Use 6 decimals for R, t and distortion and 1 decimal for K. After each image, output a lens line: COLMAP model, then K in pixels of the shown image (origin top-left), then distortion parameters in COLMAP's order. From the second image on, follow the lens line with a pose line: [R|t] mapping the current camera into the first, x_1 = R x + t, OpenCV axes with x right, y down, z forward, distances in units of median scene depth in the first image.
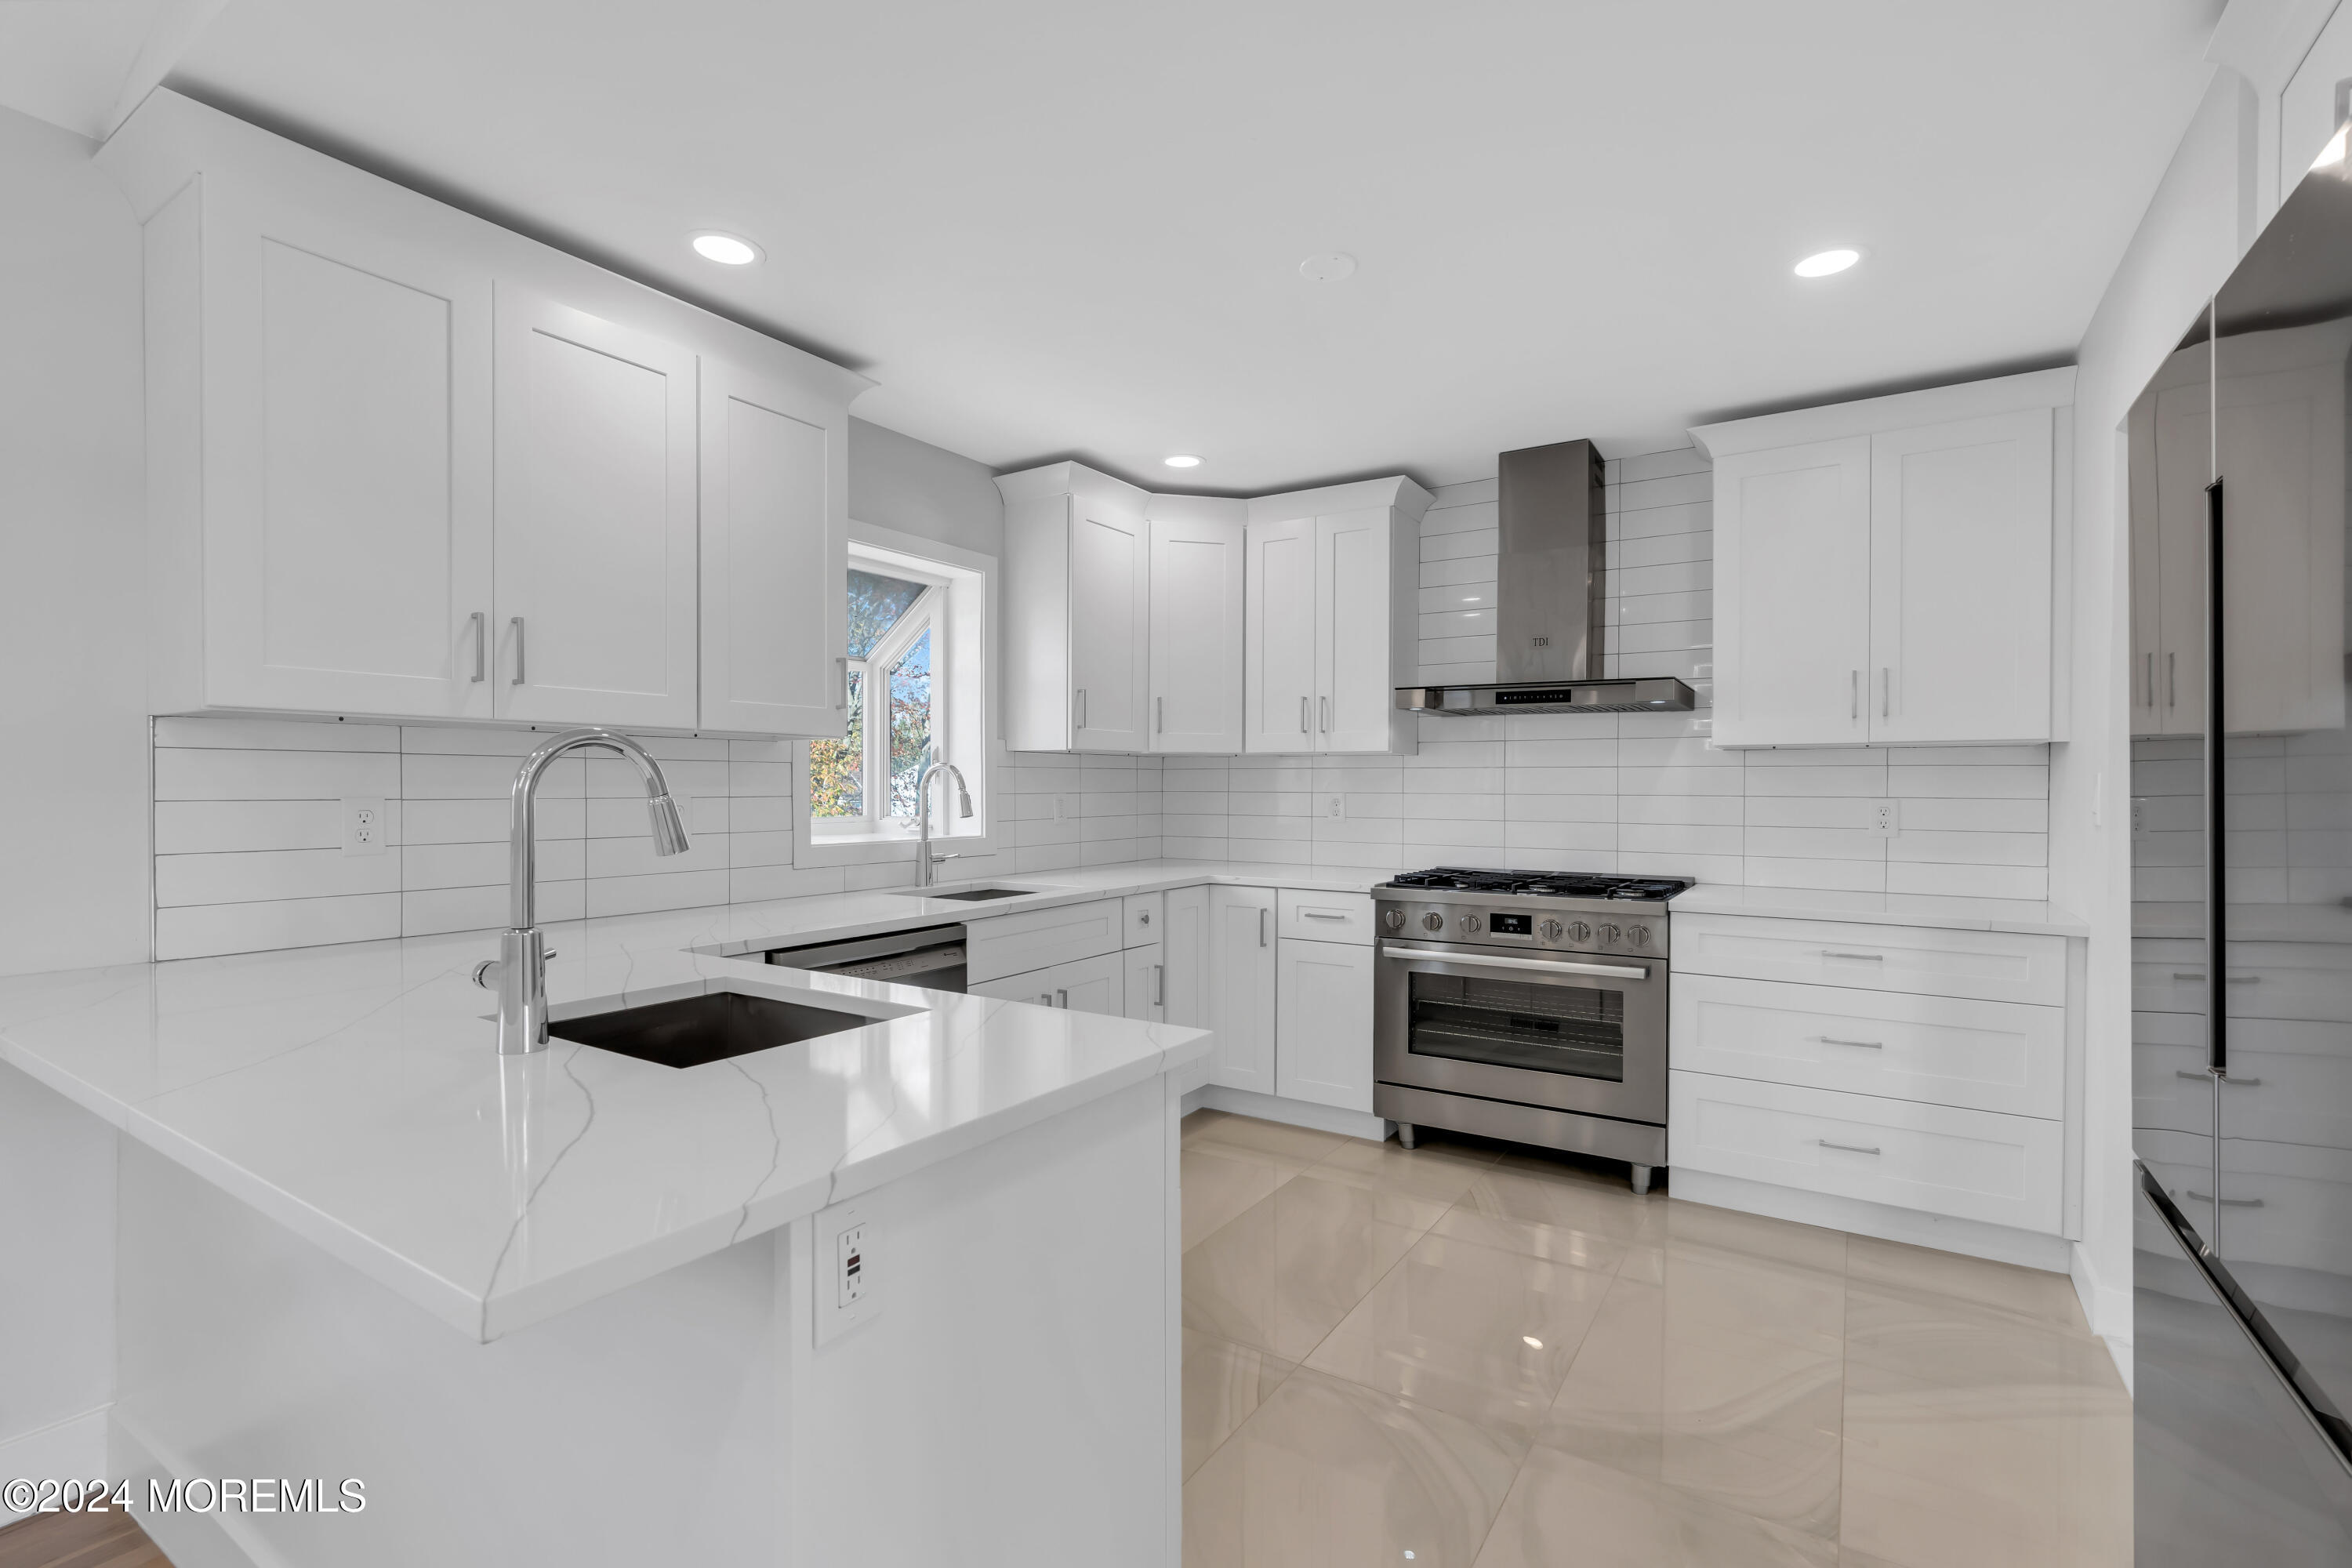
lens RADIAL K [[1074.8, 0, 1178.5], [0, 1074.8, 798.2], [0, 0, 1]] dist [-0.004759, 0.000302]
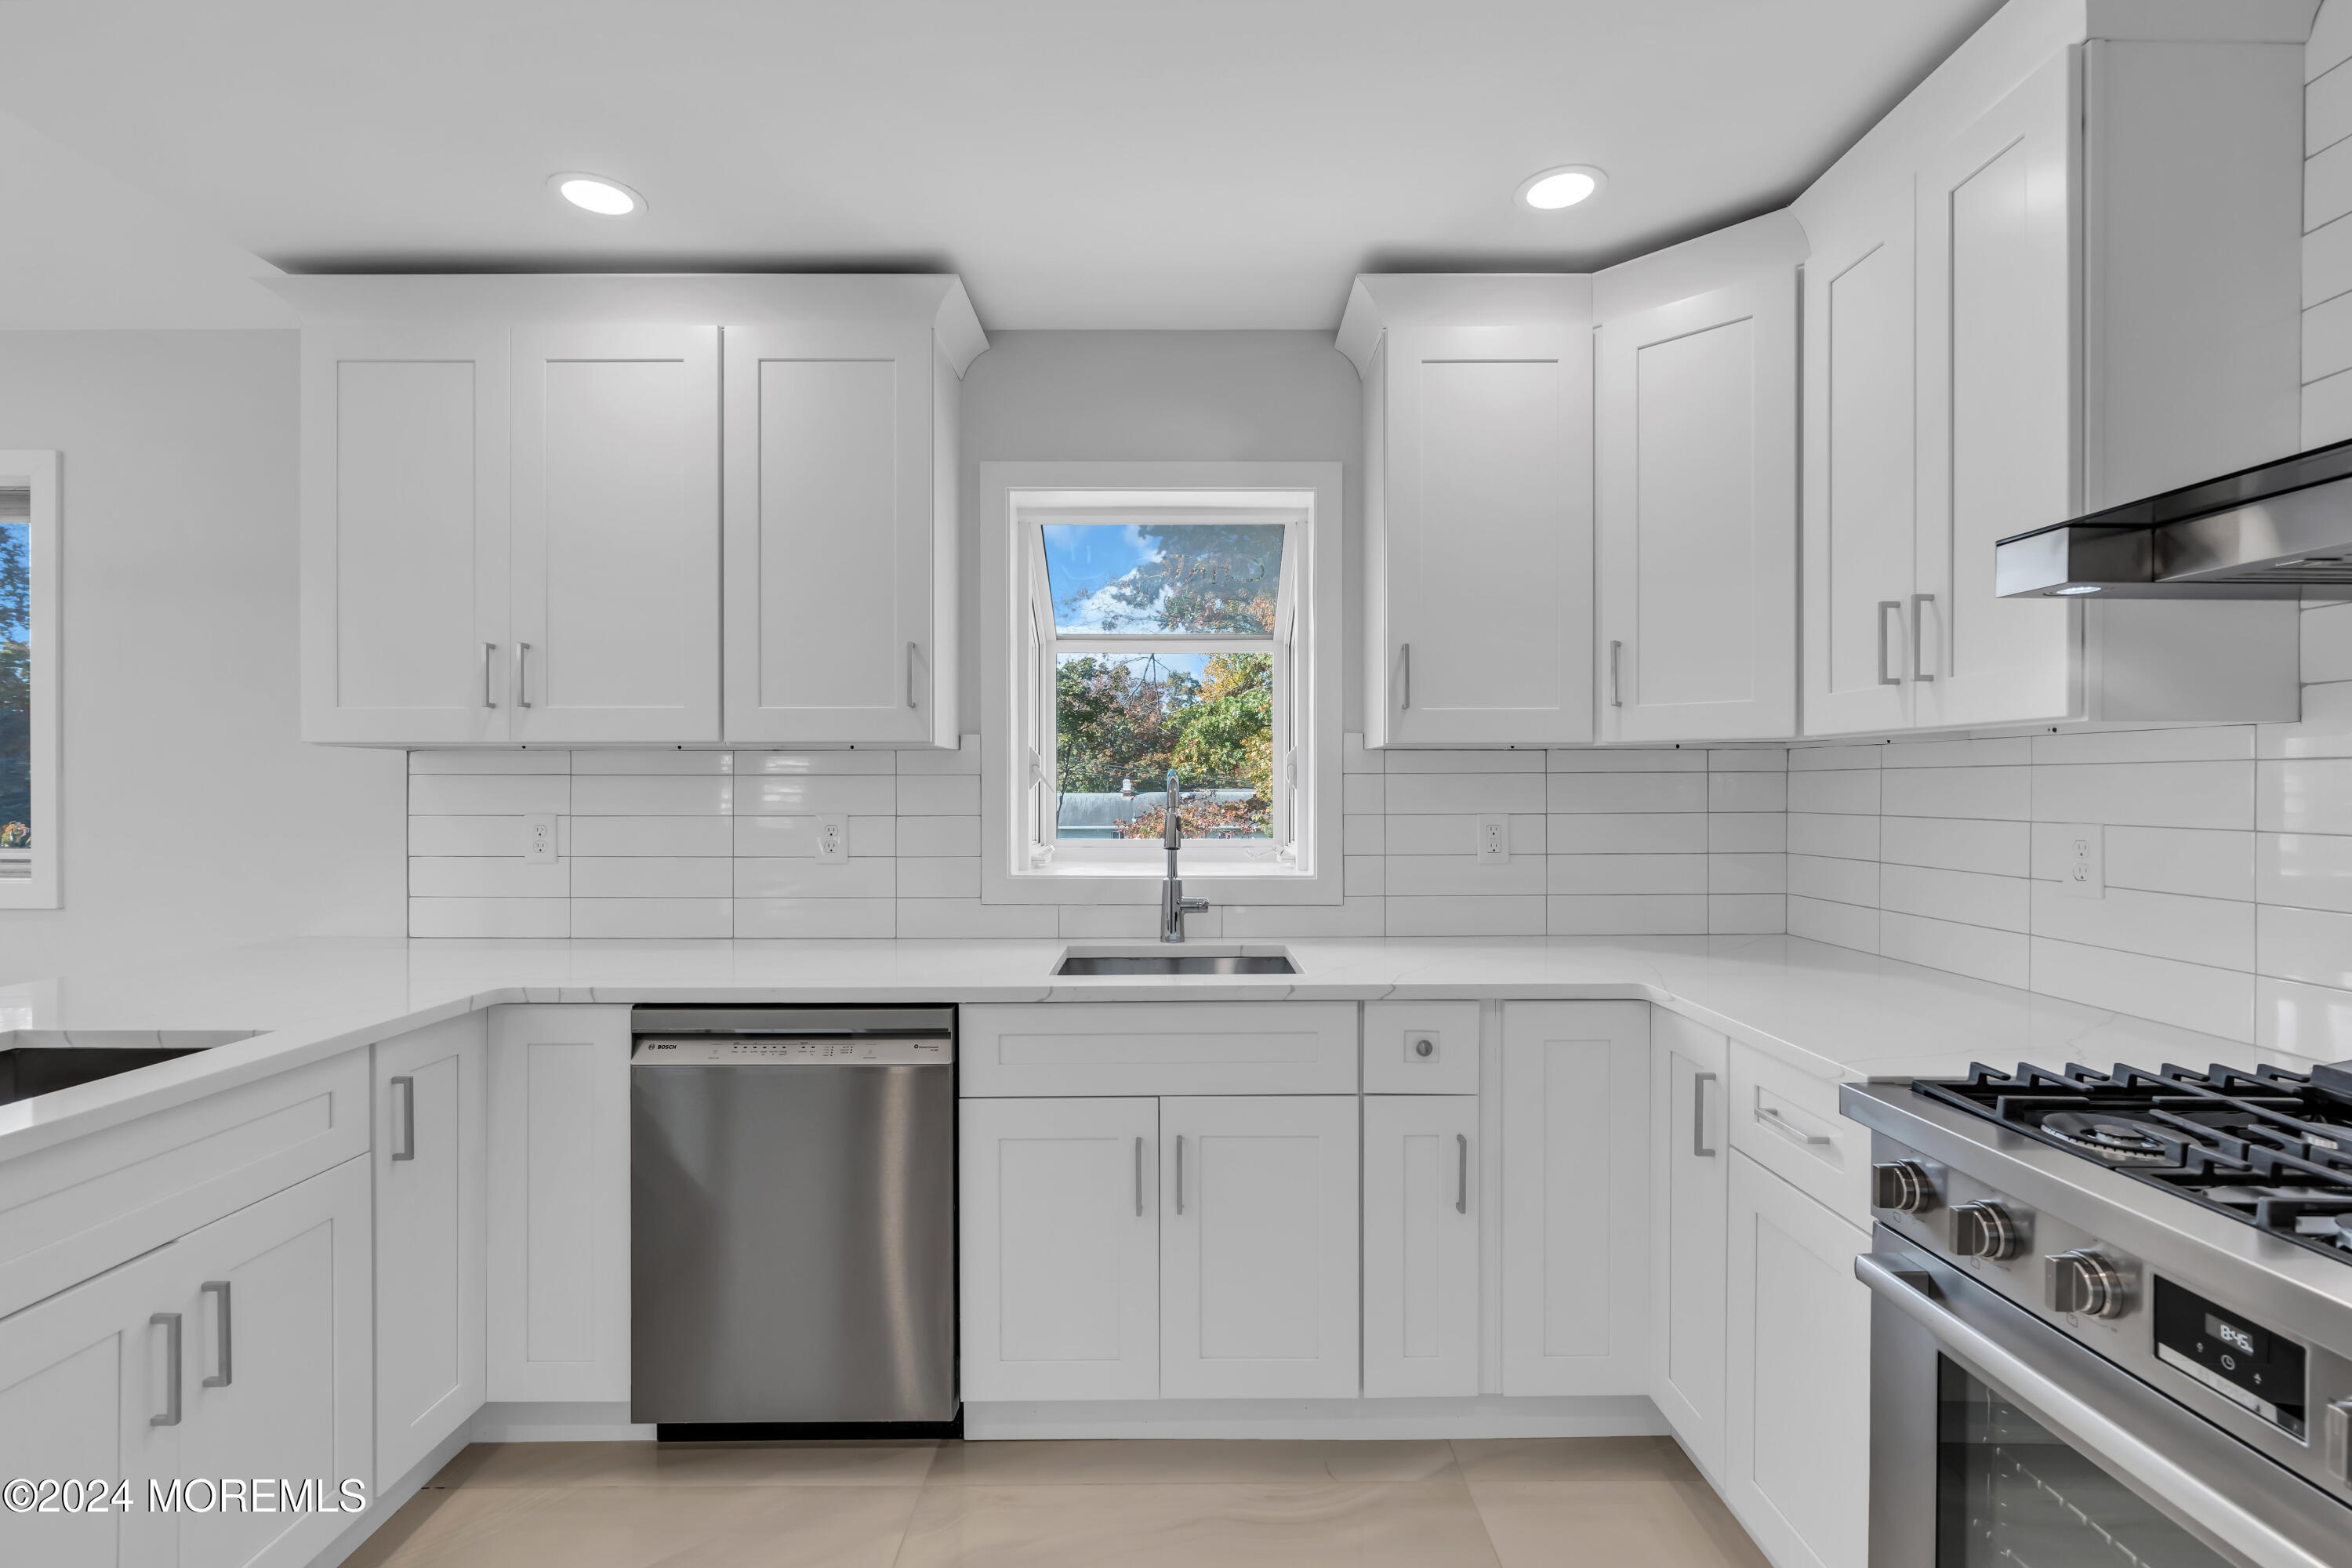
lens RADIAL K [[1074.8, 0, 1184.6], [0, 1074.8, 790.2], [0, 0, 1]] dist [-0.004759, 0.000302]
pose [[0.541392, -0.000466, -0.840770, 0.369791], [-0.007924, 0.999953, -0.005657, -0.015766], [0.840733, 0.009725, 0.541363, 0.601207]]
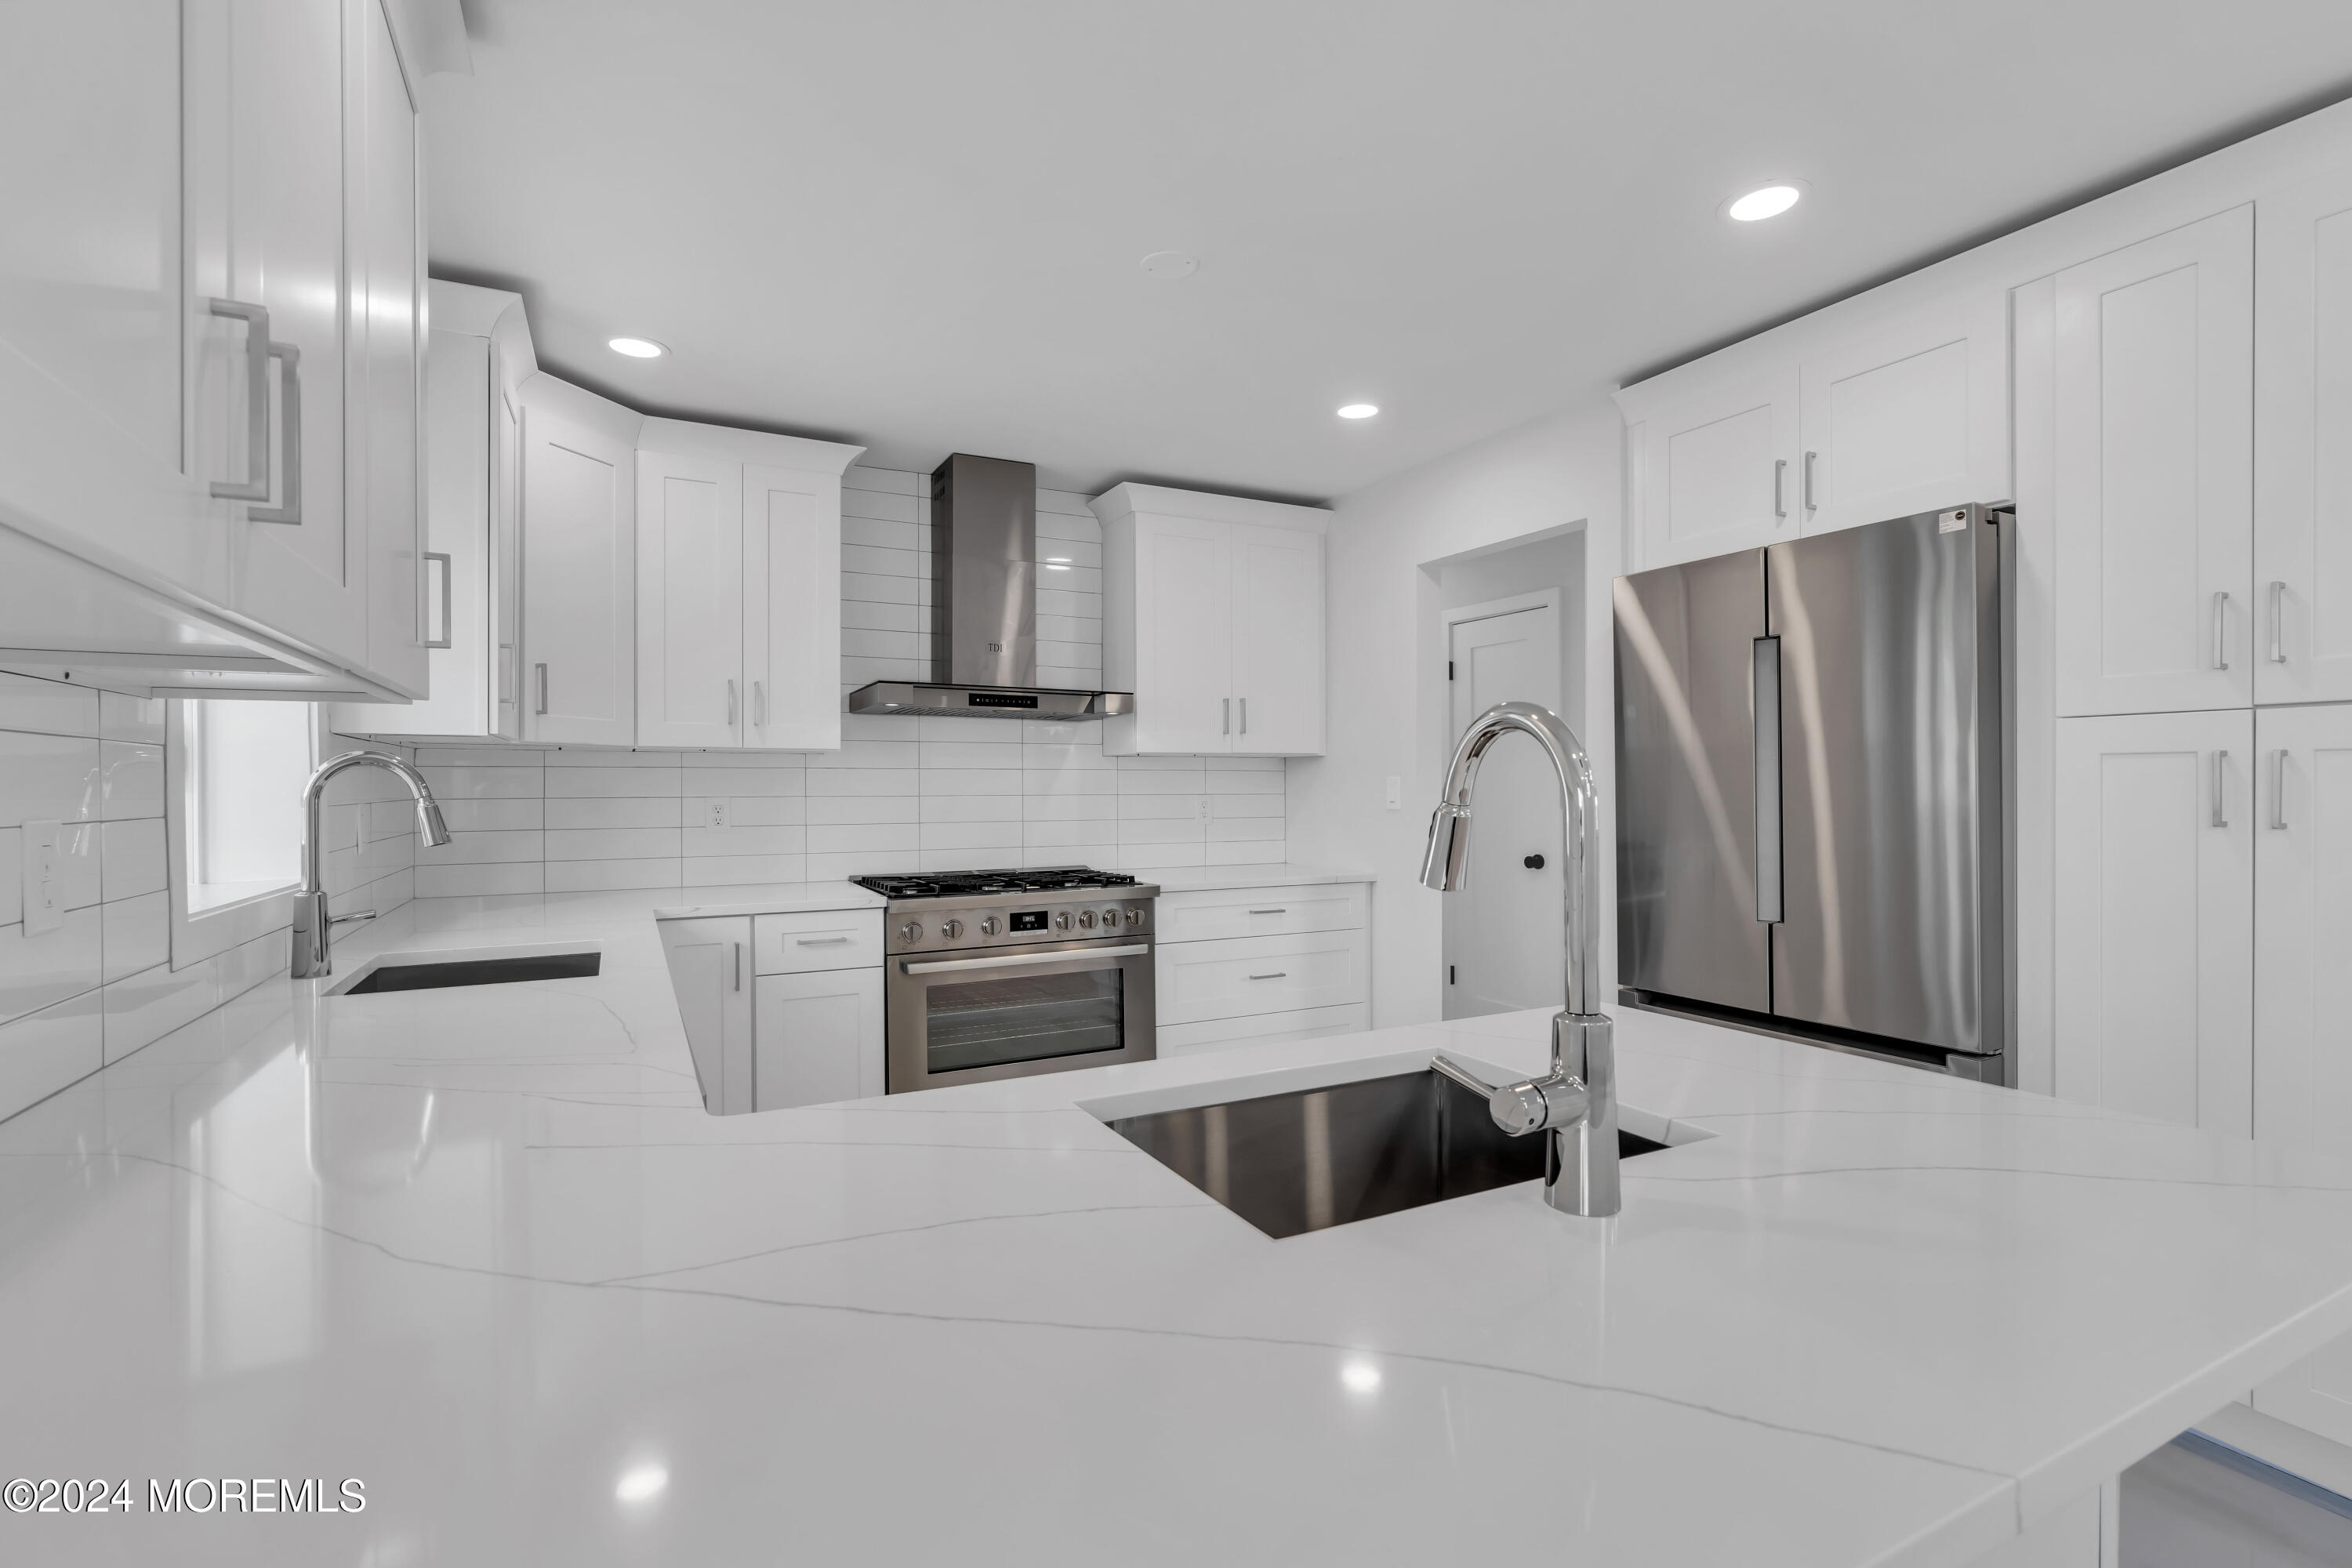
lens RADIAL K [[1074.8, 0, 1195.7], [0, 1074.8, 788.7], [0, 0, 1]] dist [-0.004759, 0.000302]
pose [[0.491009, -0.006519, 0.871130, -0.478788], [0.014422, 0.999896, -0.000646, -0.006644], [-0.871035, 0.012880, 0.491052, 0.333066]]
